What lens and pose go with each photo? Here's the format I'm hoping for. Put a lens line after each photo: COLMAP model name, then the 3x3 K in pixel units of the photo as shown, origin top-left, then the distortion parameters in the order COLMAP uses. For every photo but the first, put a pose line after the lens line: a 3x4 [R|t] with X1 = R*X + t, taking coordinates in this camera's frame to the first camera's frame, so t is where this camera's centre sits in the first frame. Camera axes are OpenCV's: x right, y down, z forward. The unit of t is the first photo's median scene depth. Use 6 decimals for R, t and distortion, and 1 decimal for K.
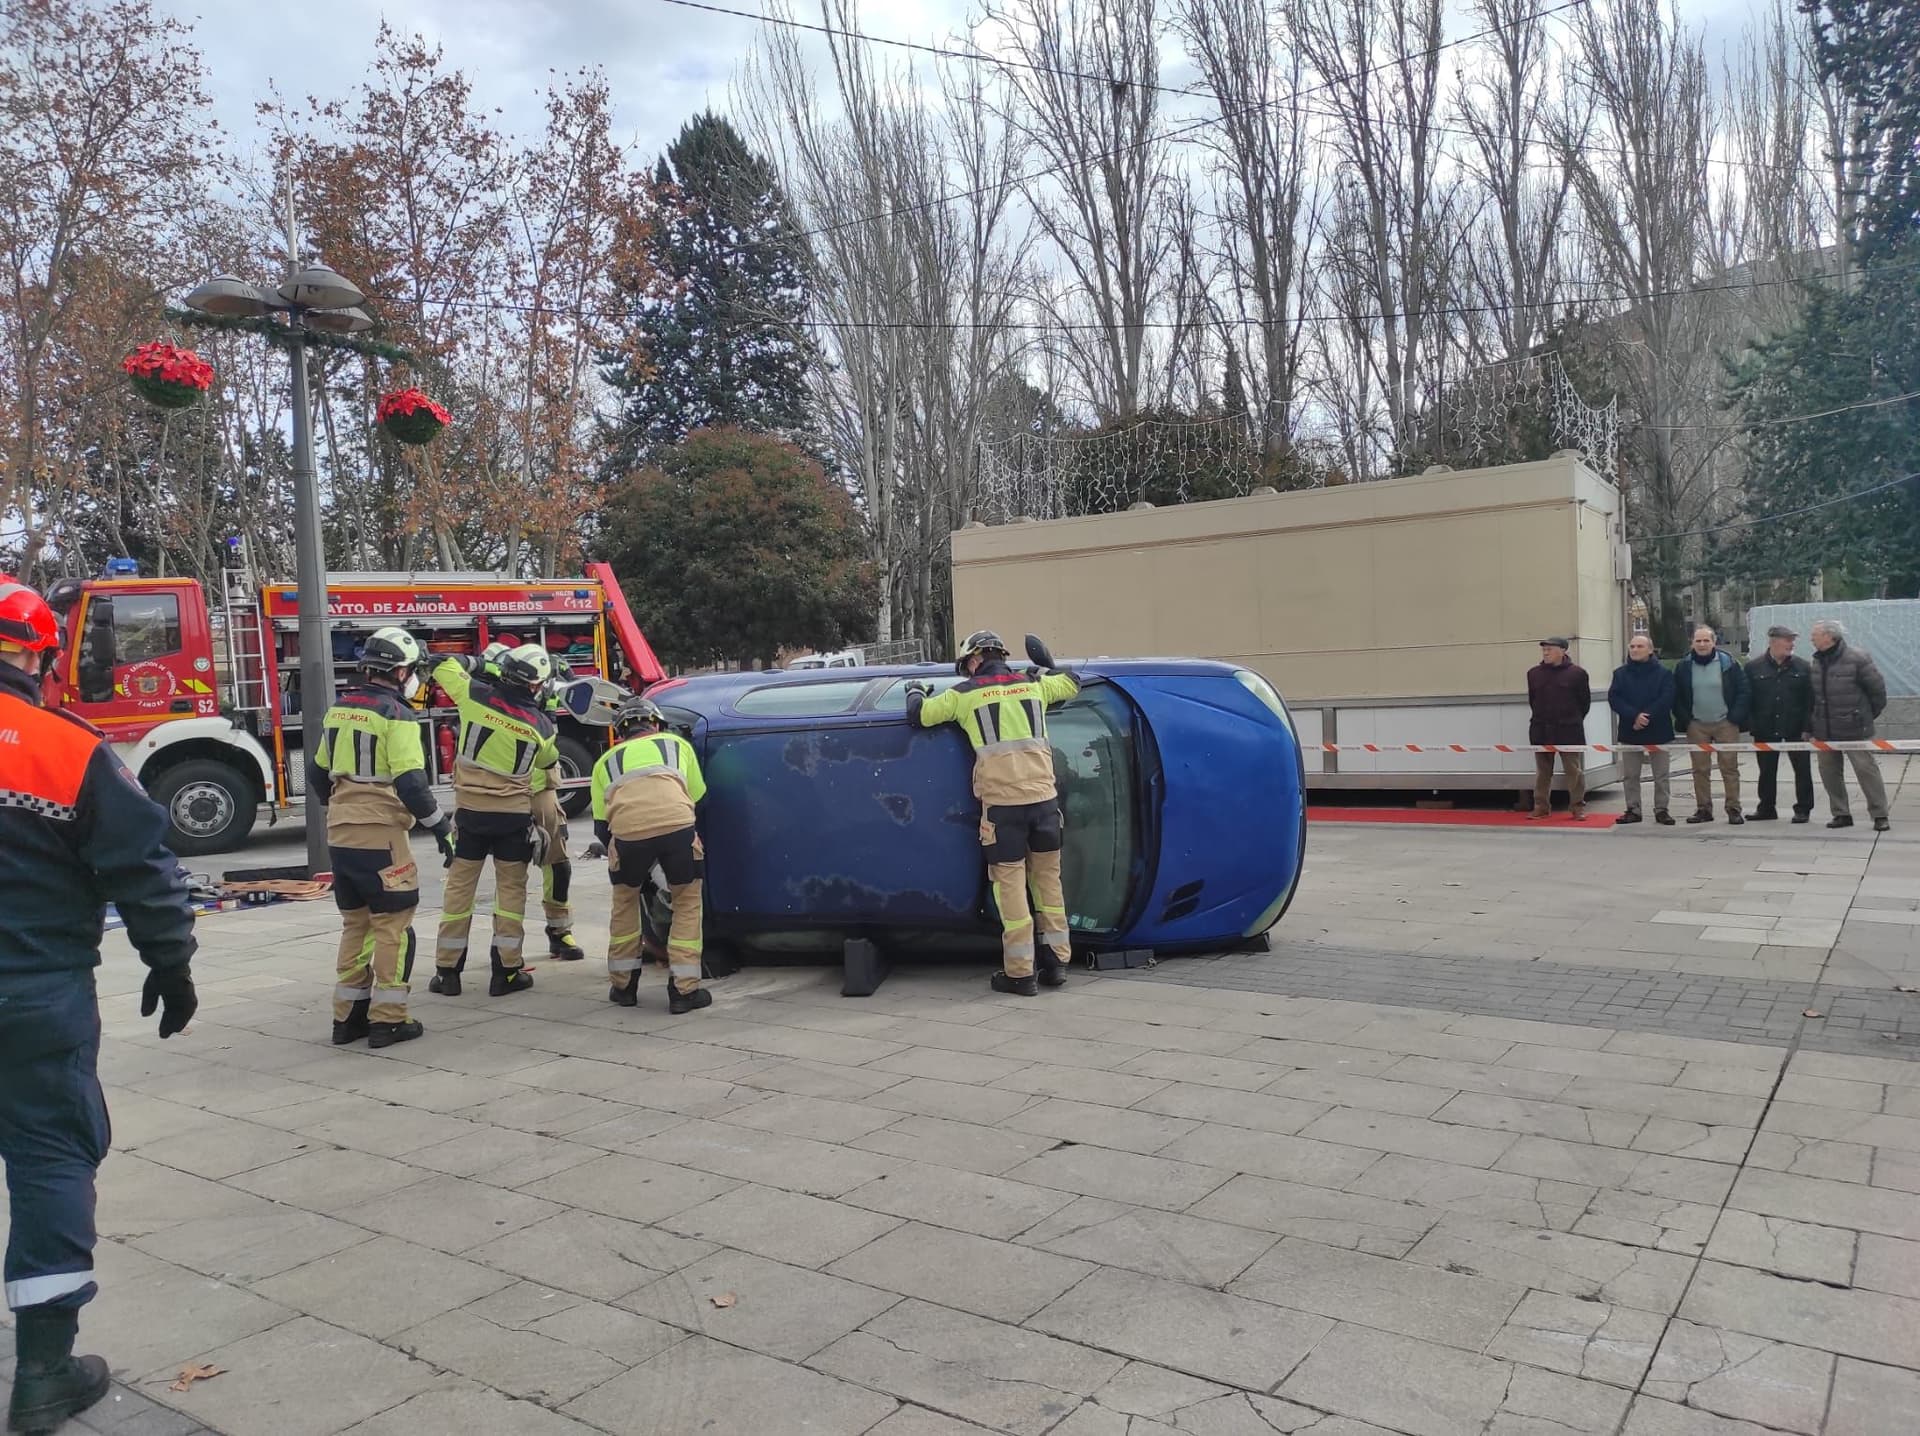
lens RADIAL K [[1393.7, 0, 968.5], [0, 1393.7, 725.9], [0, 0, 1]] dist [0.059050, -0.047274]
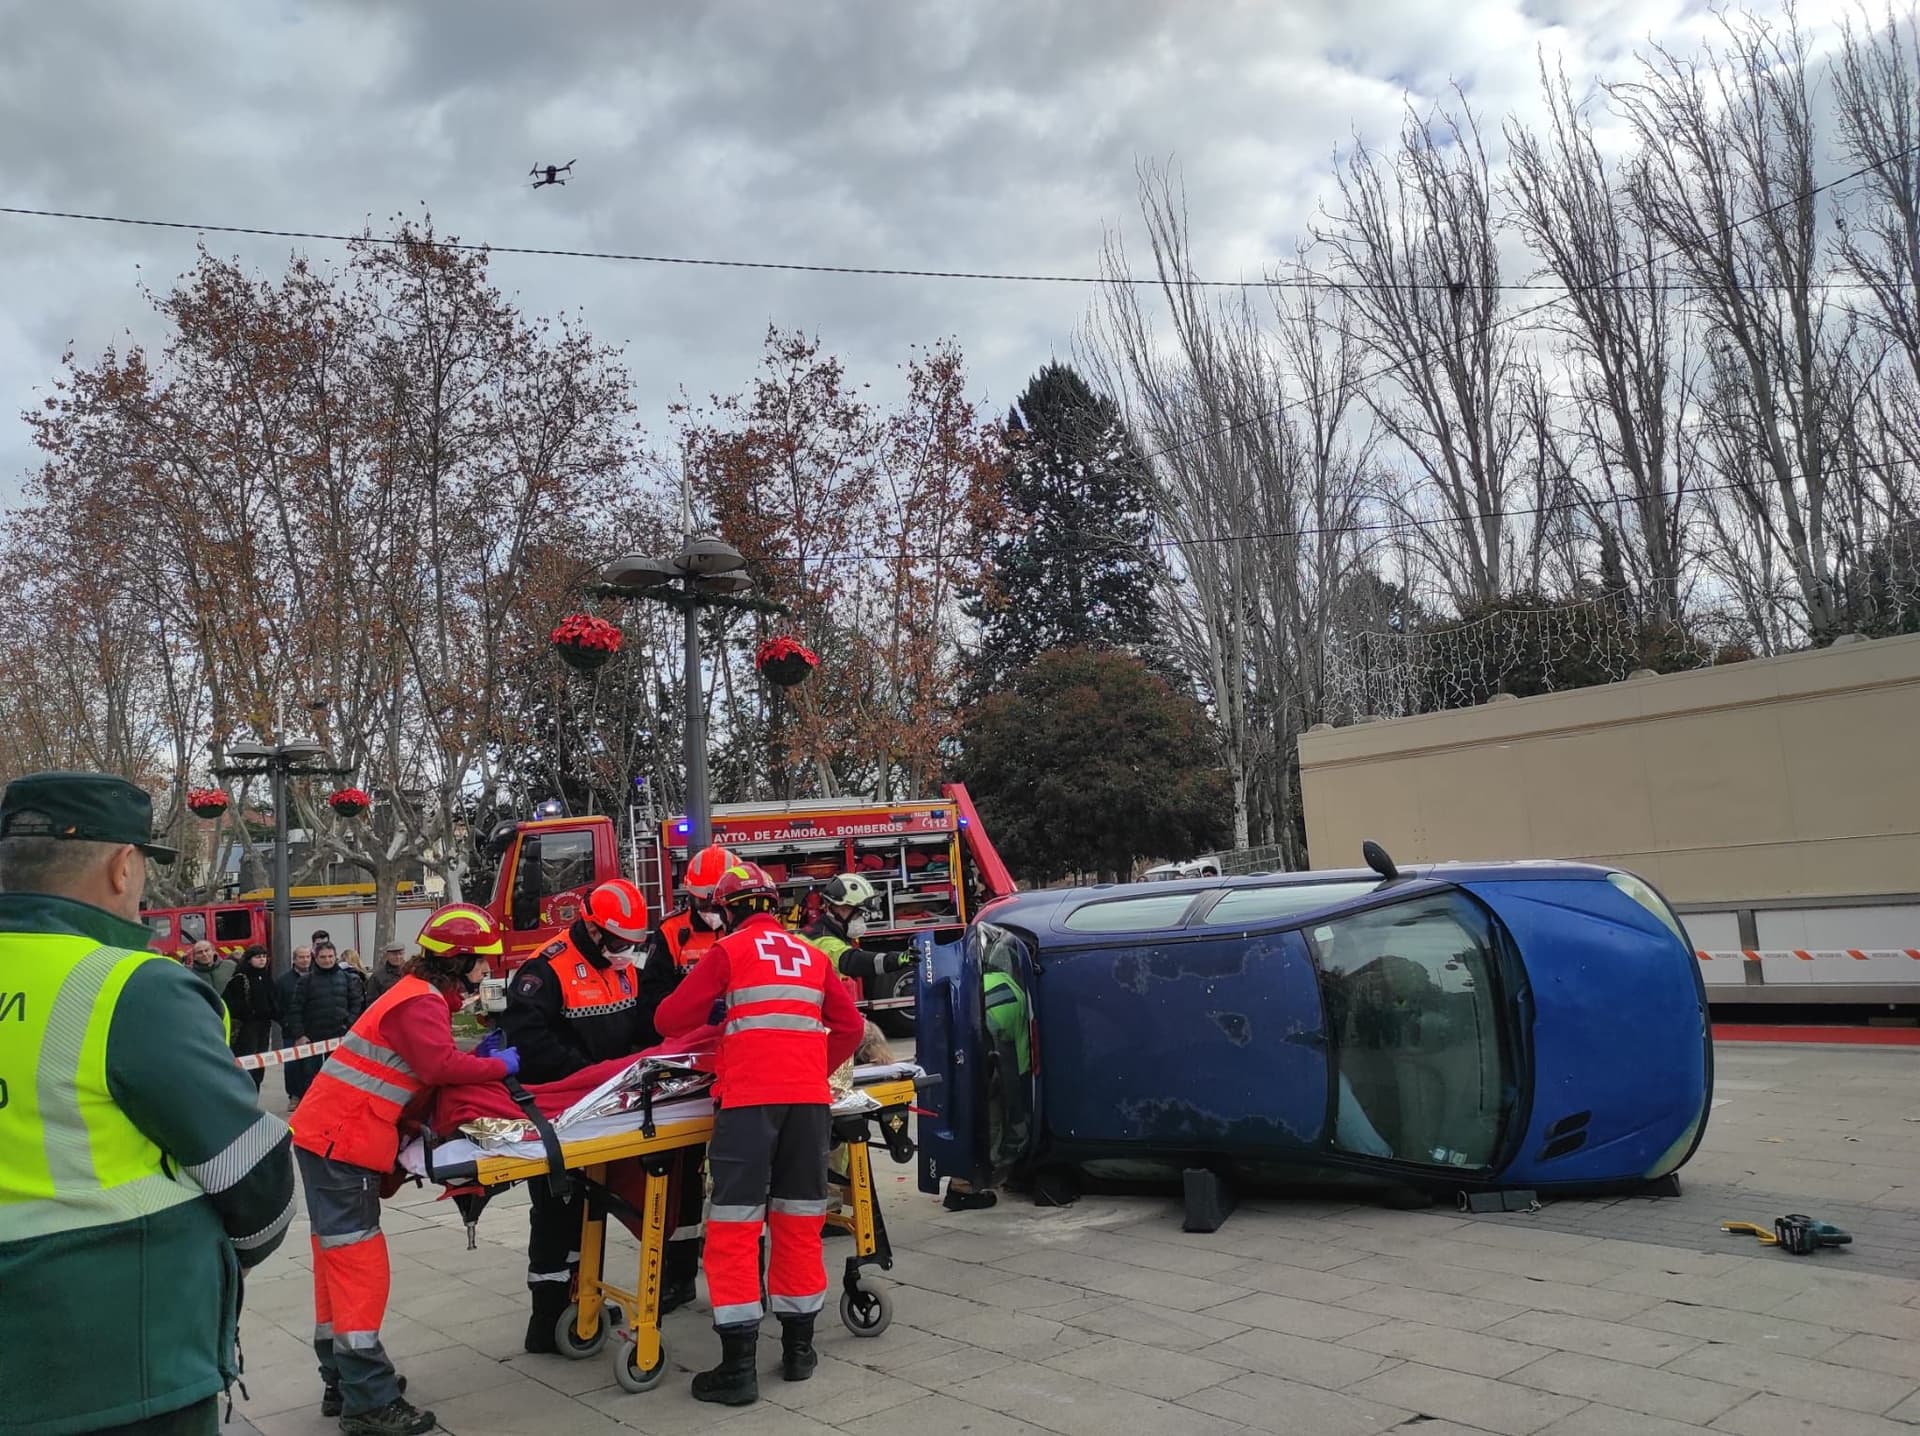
lens RADIAL K [[1393.7, 0, 968.3], [0, 1393.7, 724.0], [0, 0, 1]] dist [0.059050, -0.047274]
pose [[0.966374, -0.057050, -0.250733, 0.009446], [0.018709, 0.988093, -0.152718, -0.001277], [0.256460, 0.142891, 0.955934, 0.000879]]
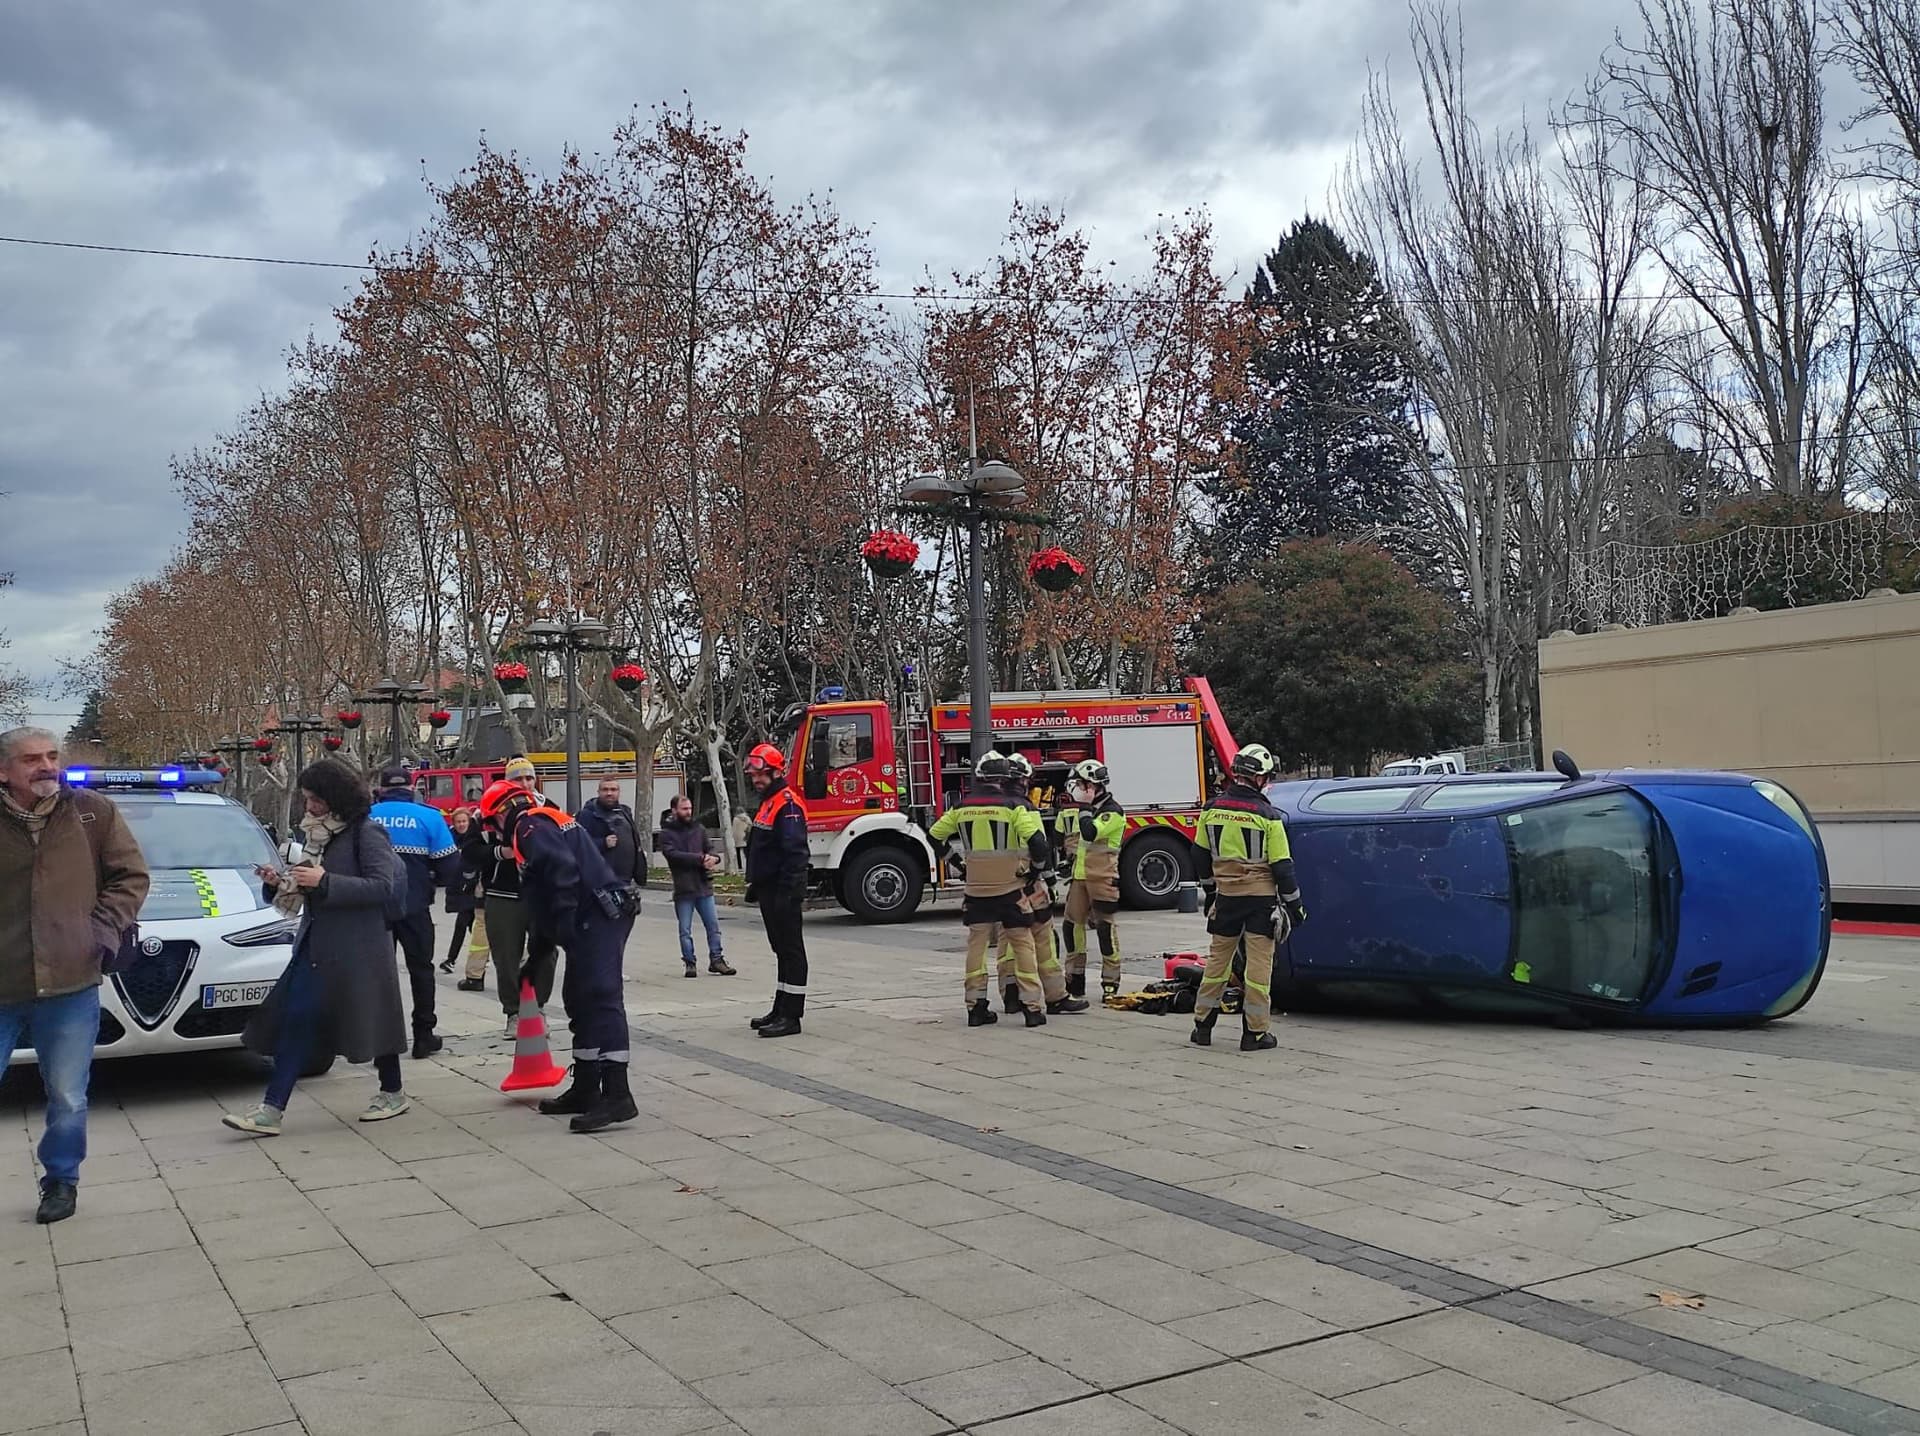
lens RADIAL K [[1535.8, 0, 963.0], [0, 1535.8, 727.4], [0, 0, 1]] dist [0.059458, -0.047572]
pose [[0.920476, -0.007514, -0.390727, 0.035972], [-0.019741, 0.997645, -0.065691, 0.005249], [0.390301, 0.068180, 0.918160, -0.167070]]
